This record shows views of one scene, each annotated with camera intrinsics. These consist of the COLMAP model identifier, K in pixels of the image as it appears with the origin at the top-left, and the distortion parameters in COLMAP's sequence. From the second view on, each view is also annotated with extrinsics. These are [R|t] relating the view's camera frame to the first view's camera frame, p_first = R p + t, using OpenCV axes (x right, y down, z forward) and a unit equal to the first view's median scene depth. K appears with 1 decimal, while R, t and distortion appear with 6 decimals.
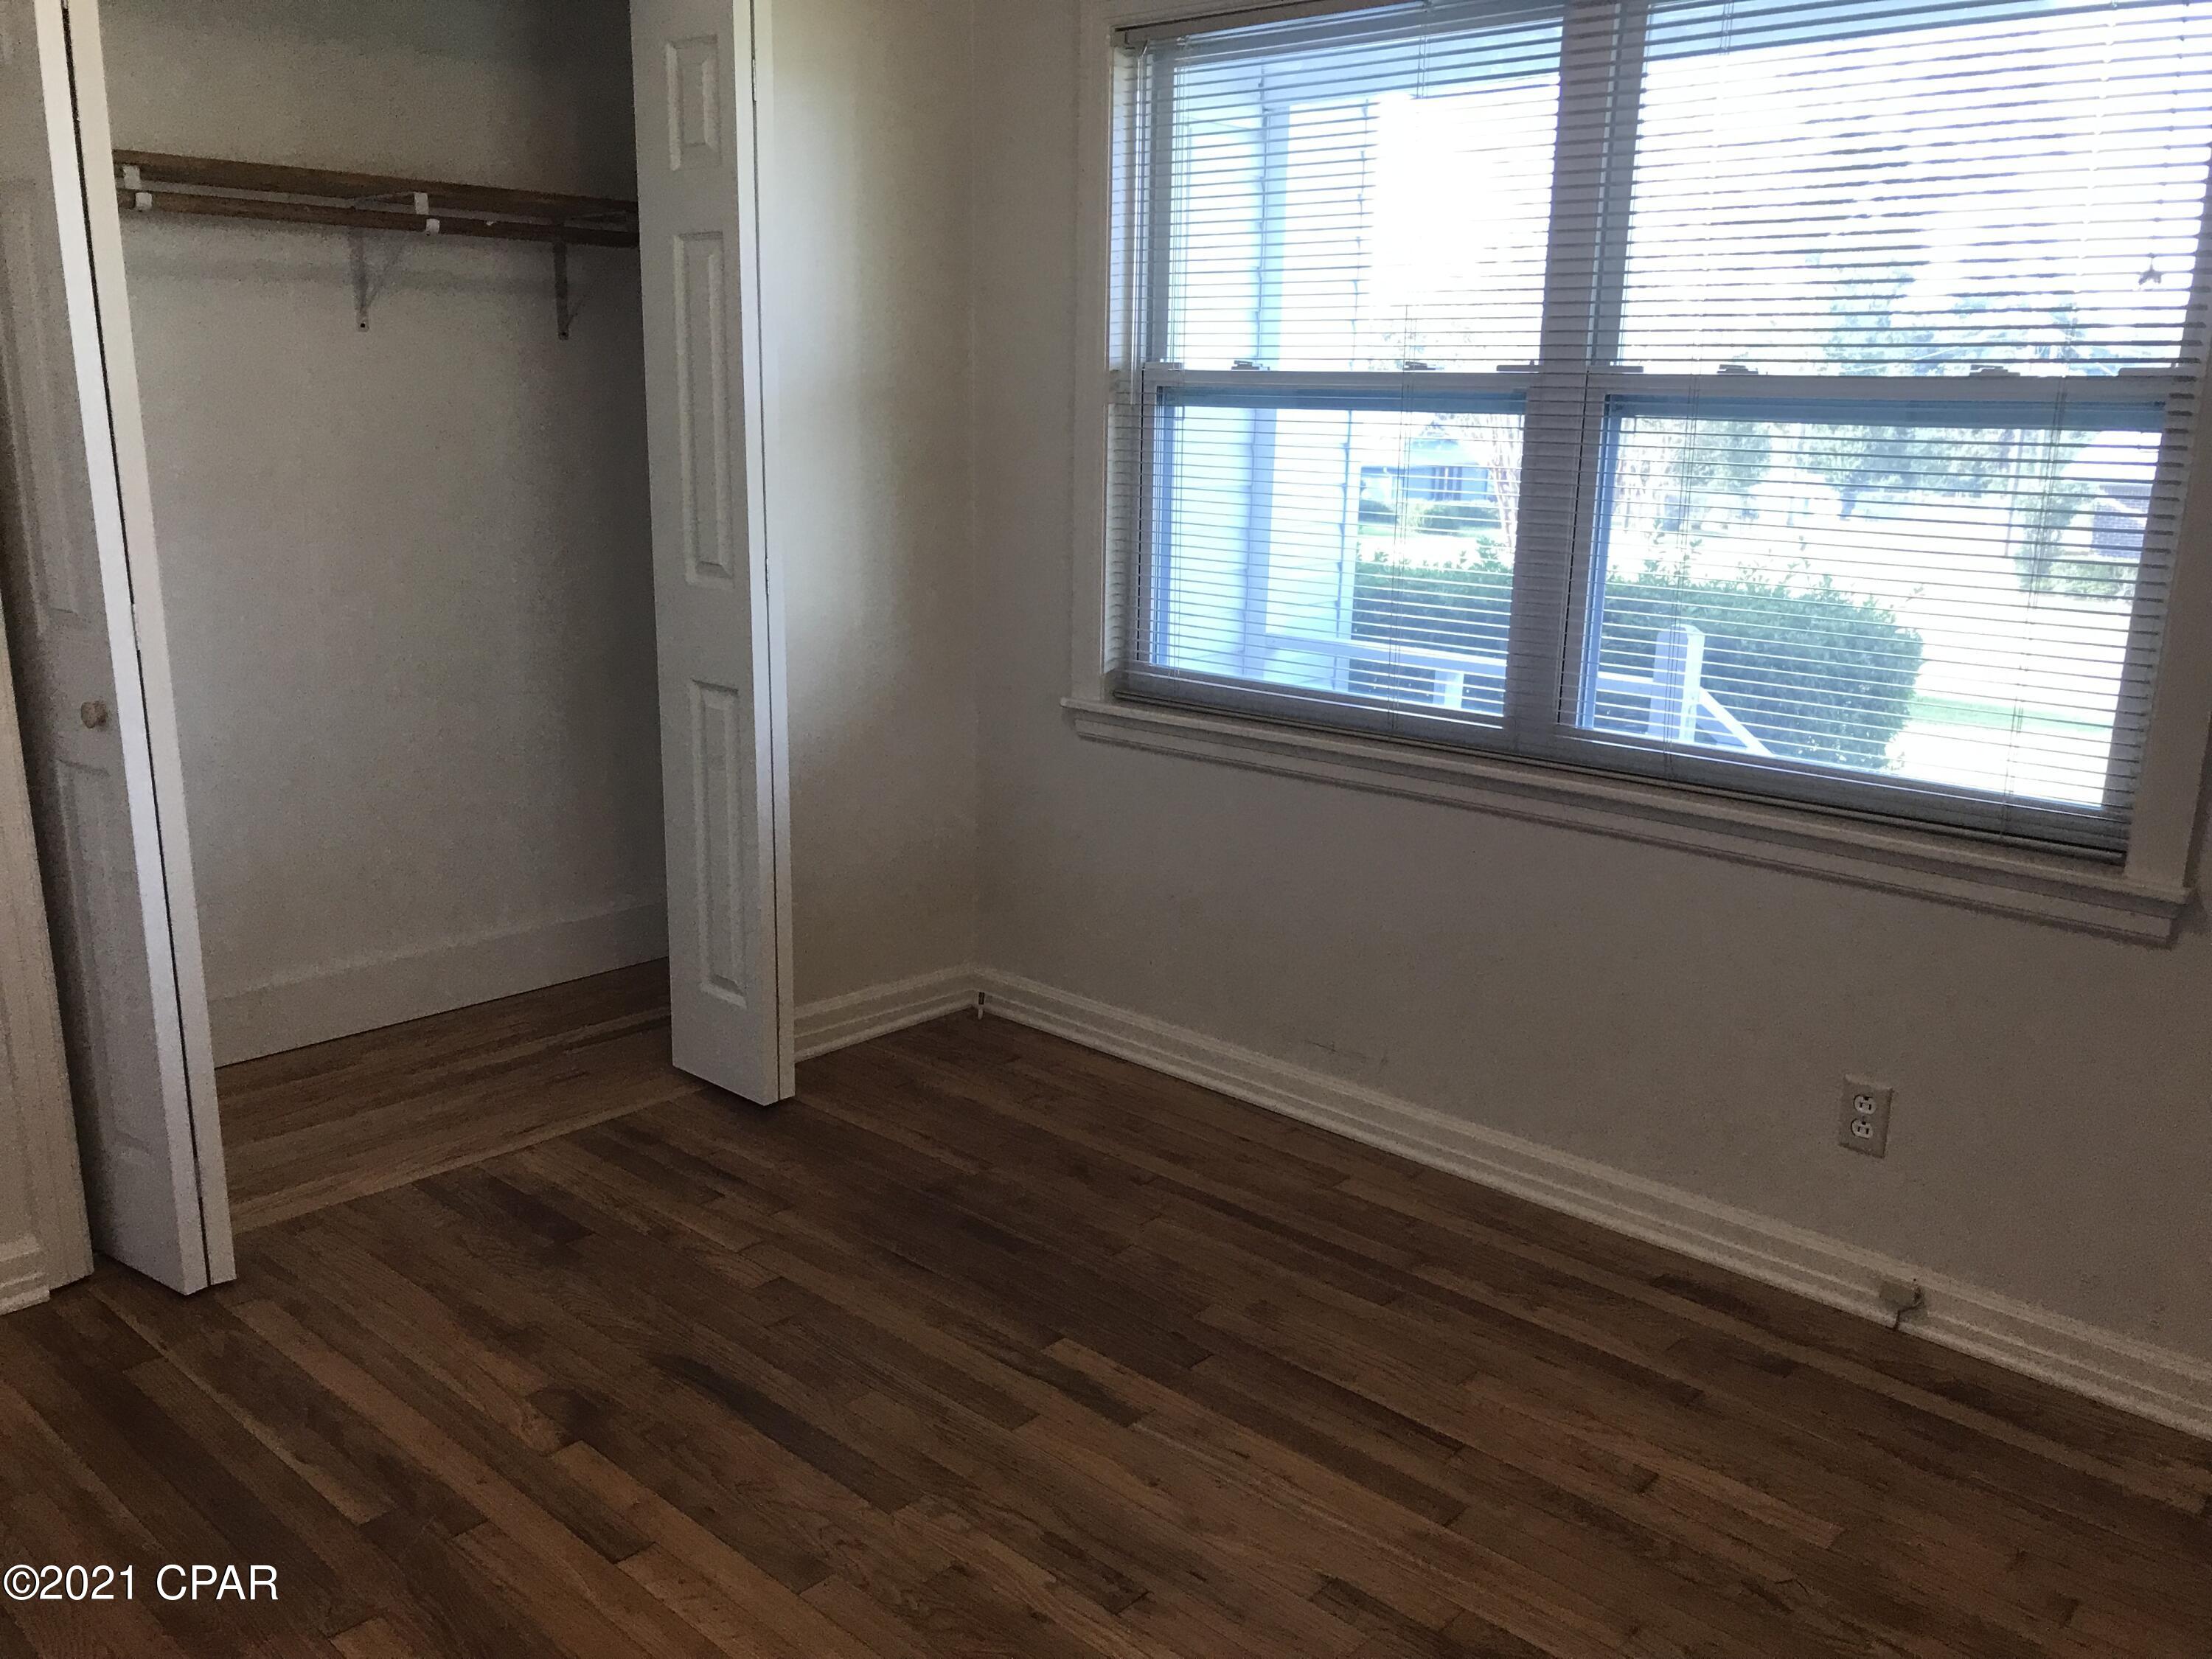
lens RADIAL K [[1816.2, 0, 1106.0], [0, 1816.2, 829.5], [0, 0, 1]] dist [0.006695, 0.006222]
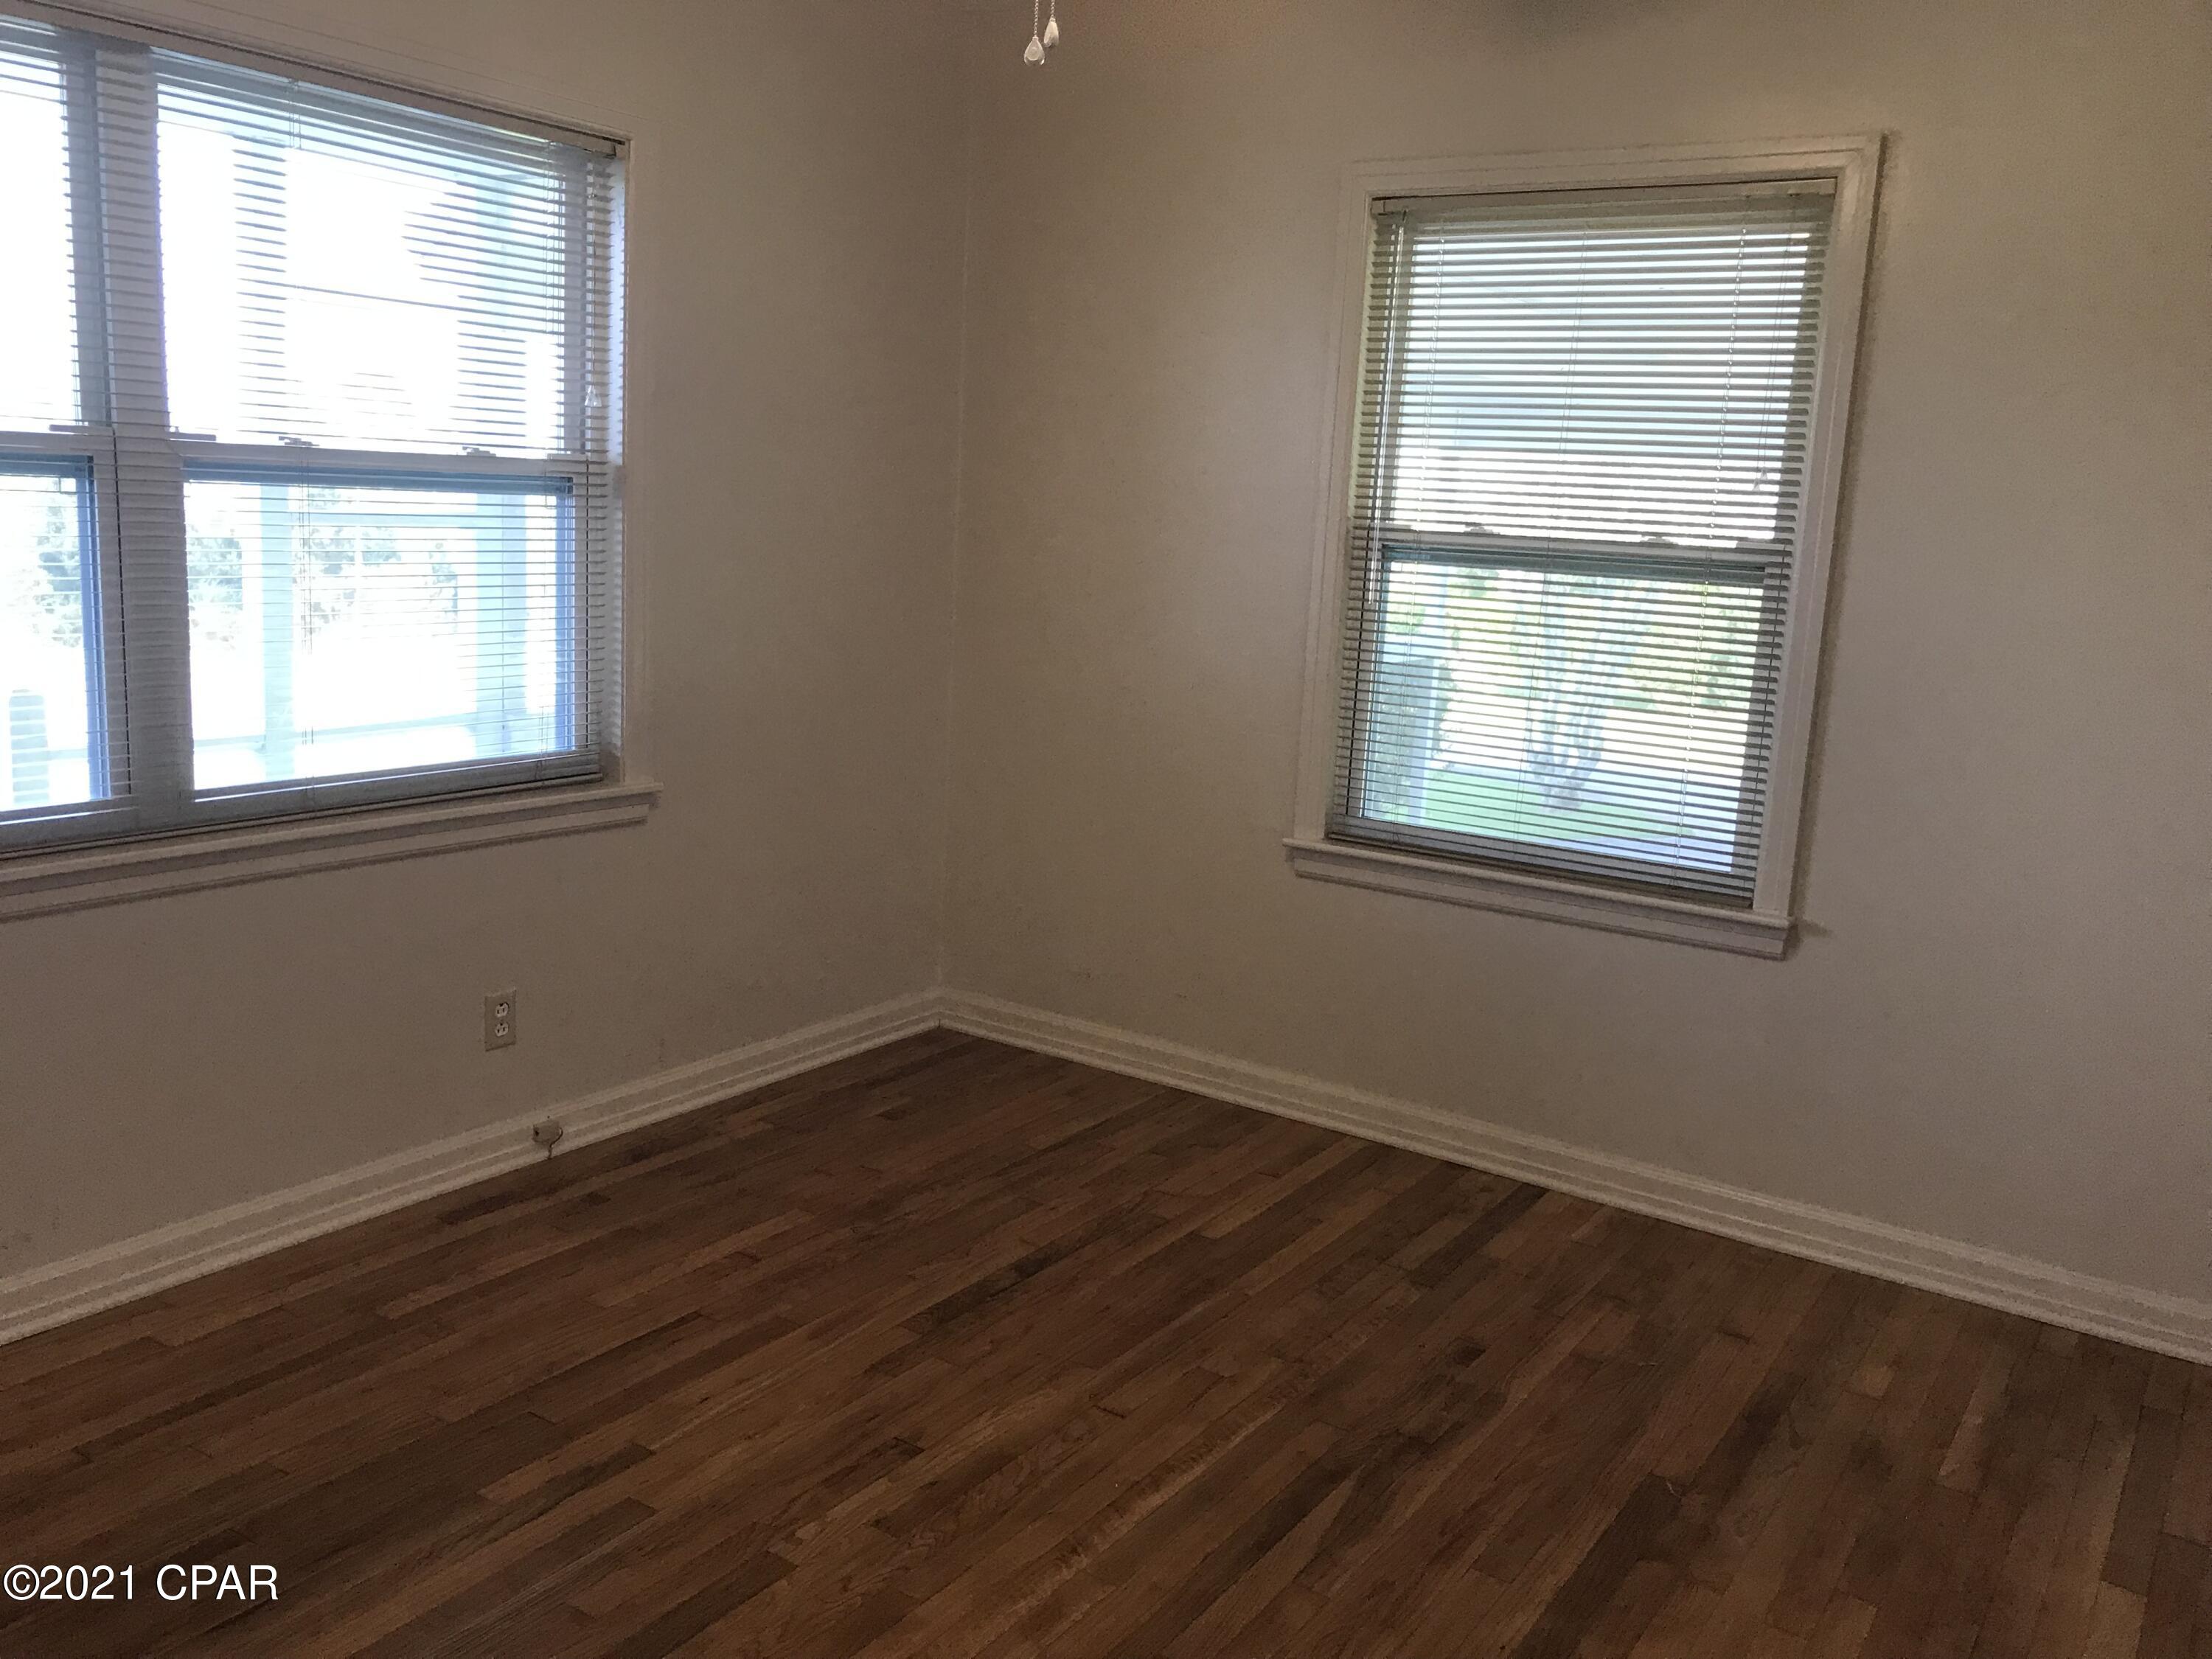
lens RADIAL K [[1816.2, 0, 1106.0], [0, 1816.2, 829.5], [0, 0, 1]] dist [0.006695, 0.006222]
pose [[-0.160061, -0.210044, 0.964501, -0.907404], [0.177920, 0.954957, 0.237492, -0.210833], [-0.970940, 0.209617, -0.115480, 0.725116]]
